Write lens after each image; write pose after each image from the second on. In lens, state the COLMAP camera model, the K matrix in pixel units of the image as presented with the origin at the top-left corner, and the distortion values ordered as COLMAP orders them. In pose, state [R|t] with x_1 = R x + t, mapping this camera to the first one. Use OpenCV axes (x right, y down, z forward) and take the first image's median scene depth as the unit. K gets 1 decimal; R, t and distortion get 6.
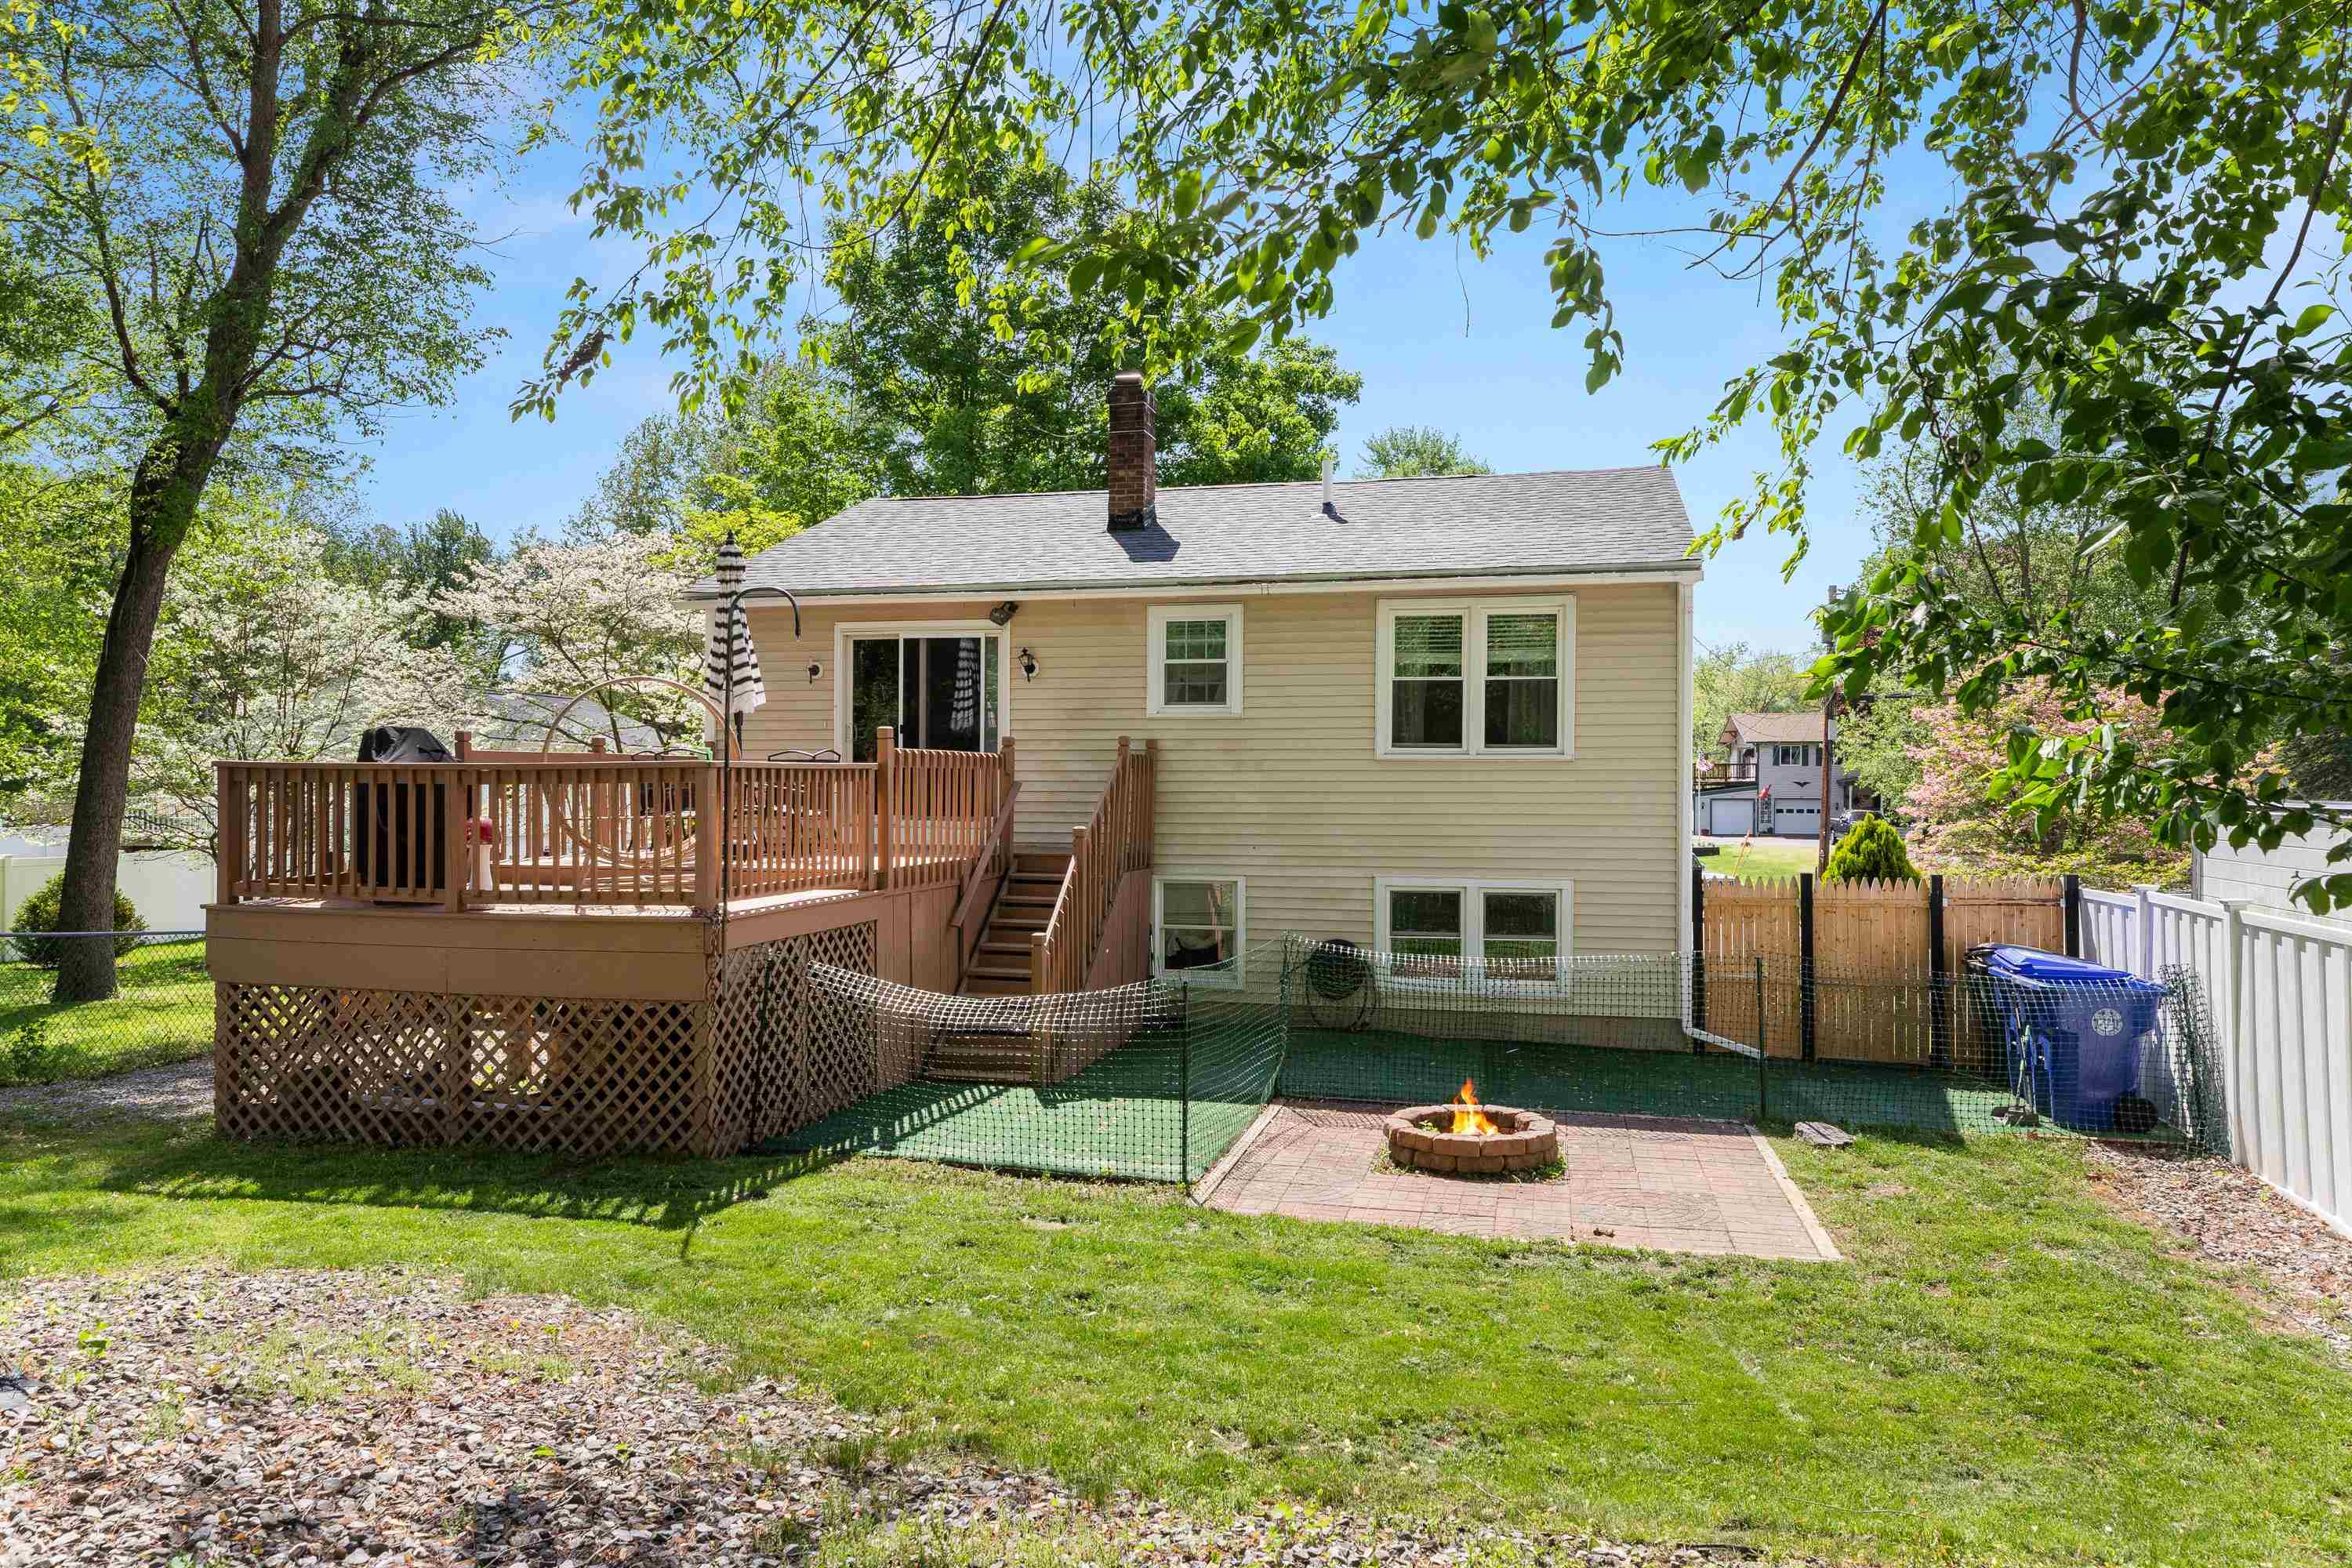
lens RADIAL K [[1579.4, 0, 1176.0], [0, 1579.4, 784.0], [0, 0, 1]] dist [-0.000996, -0.000237]
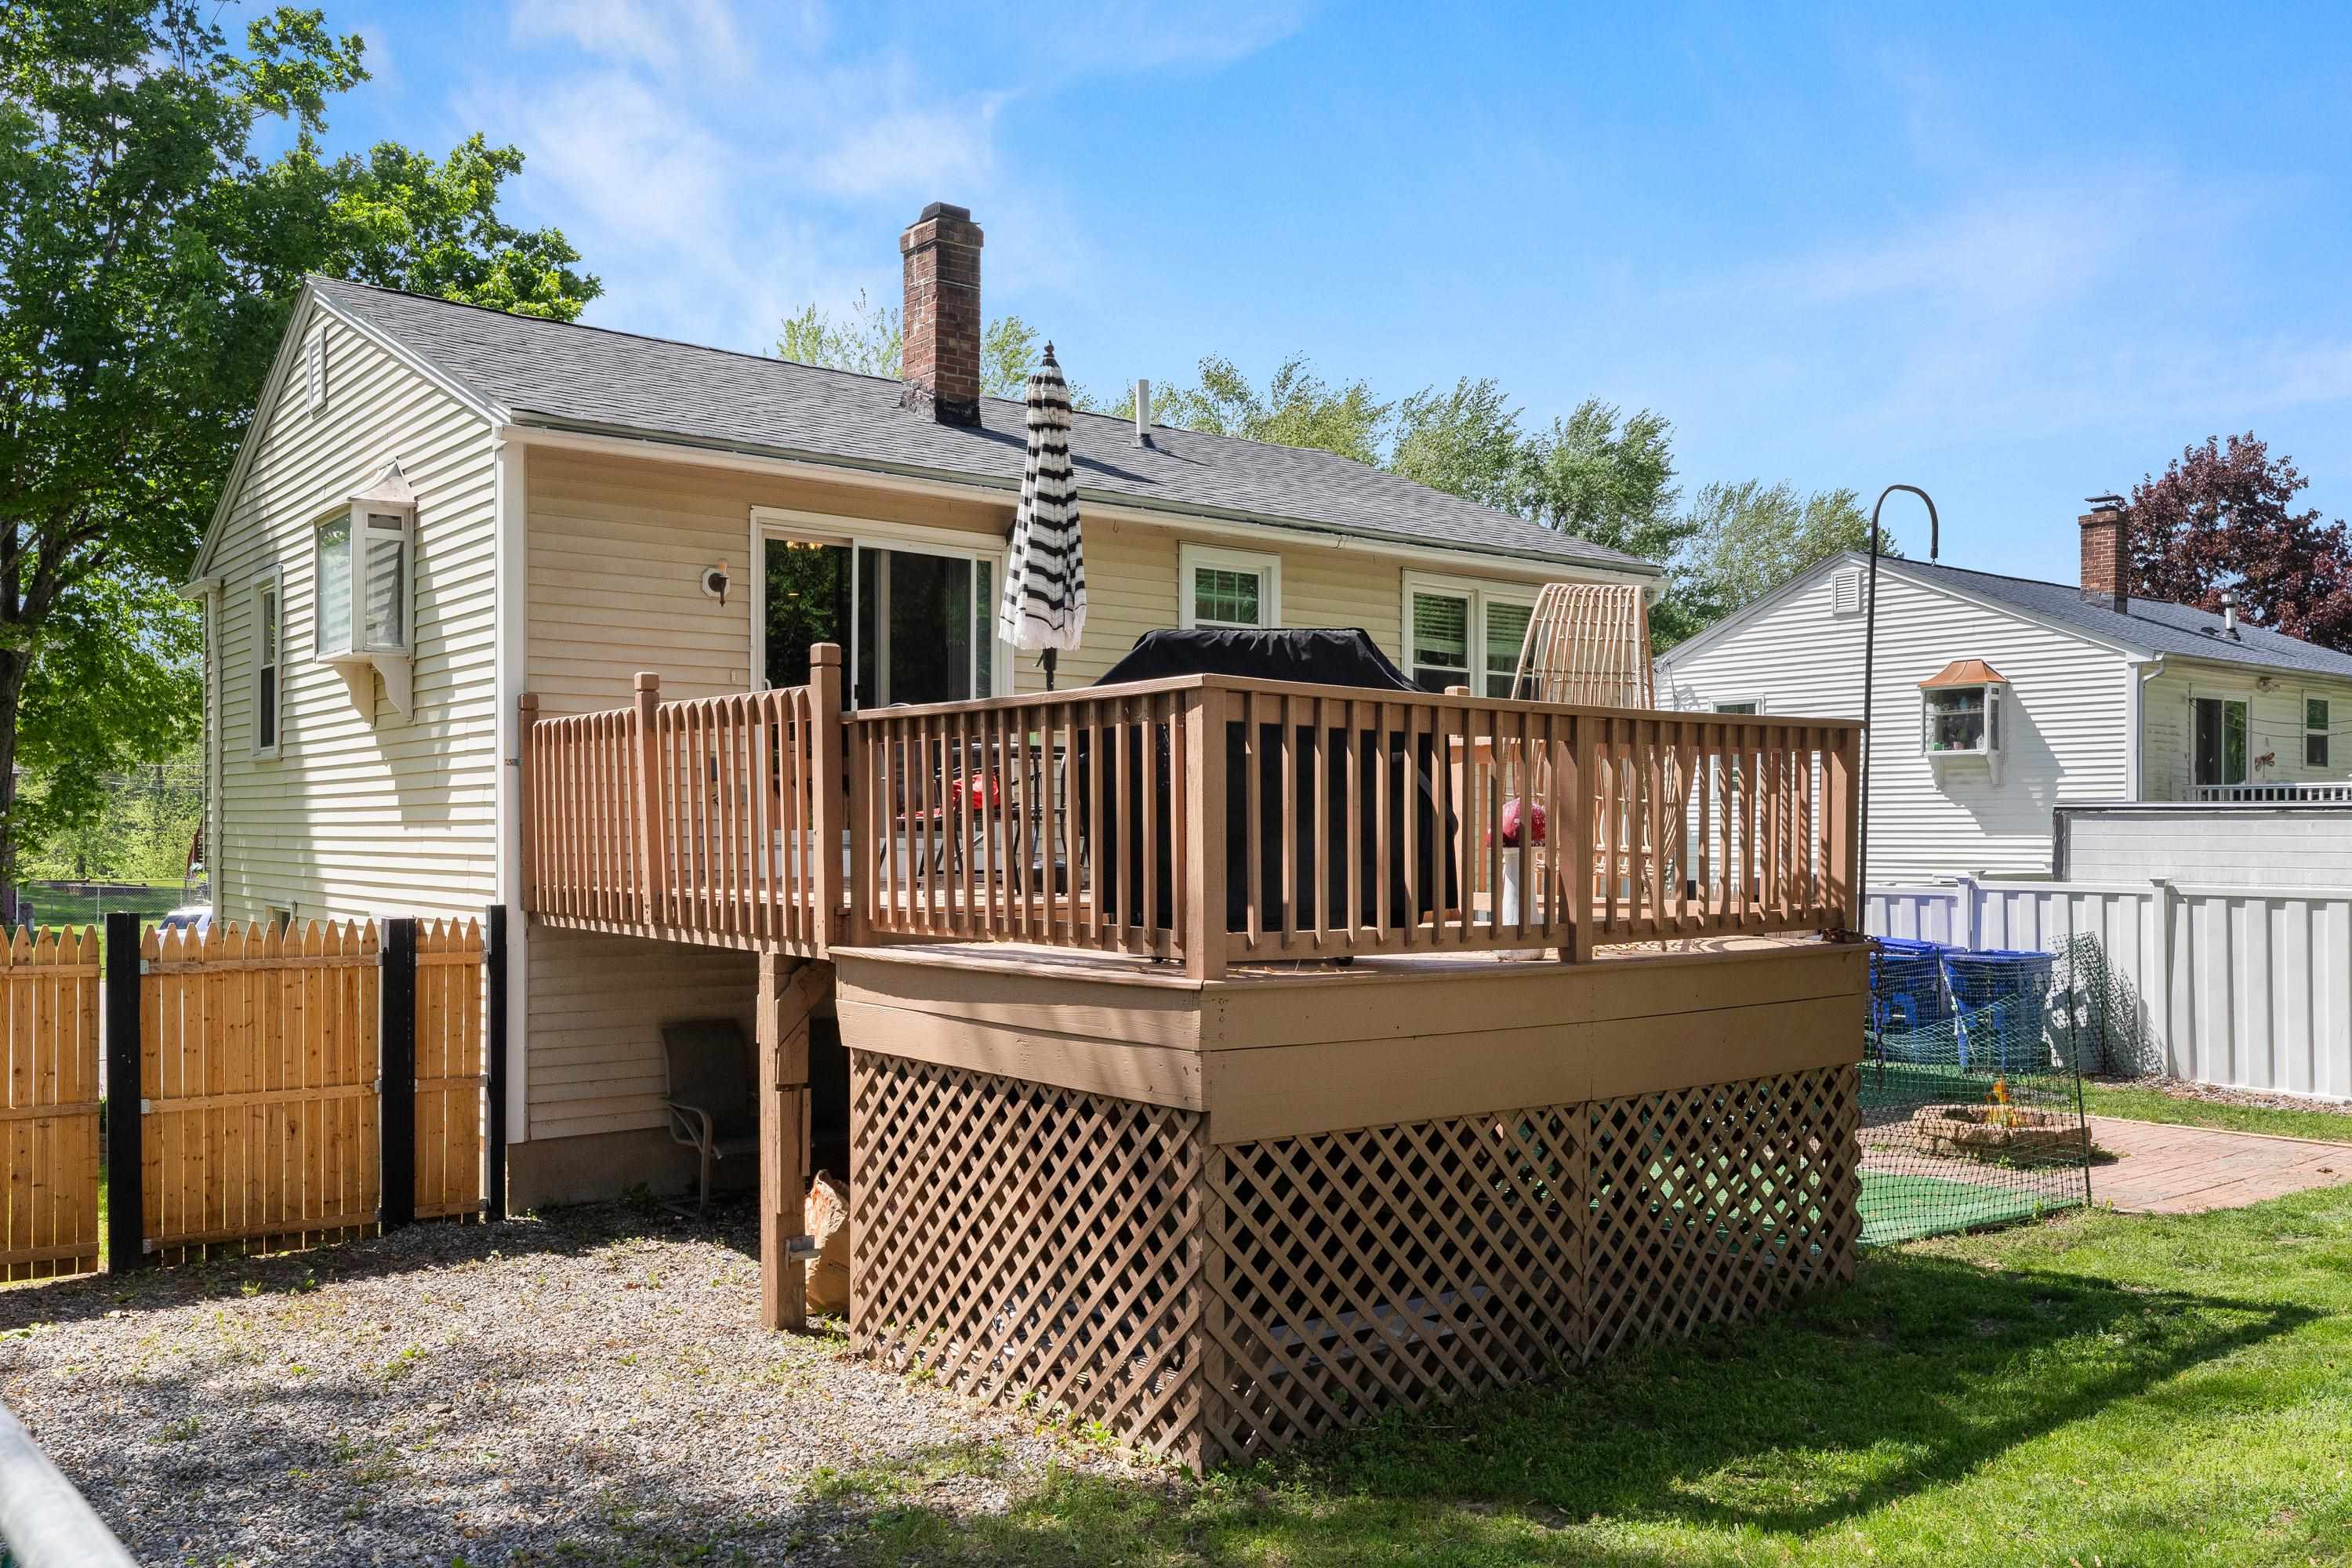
lens RADIAL K [[1850.0, 0, 1176.0], [0, 1850.0, 784.0], [0, 0, 1]] dist [-0.000948, 0.000043]
pose [[0.617533, 0.019872, 0.786294, -0.698097], [0.004438, 0.999577, -0.028748, 0.024479], [-0.786533, 0.021242, 0.617183, 0.471359]]
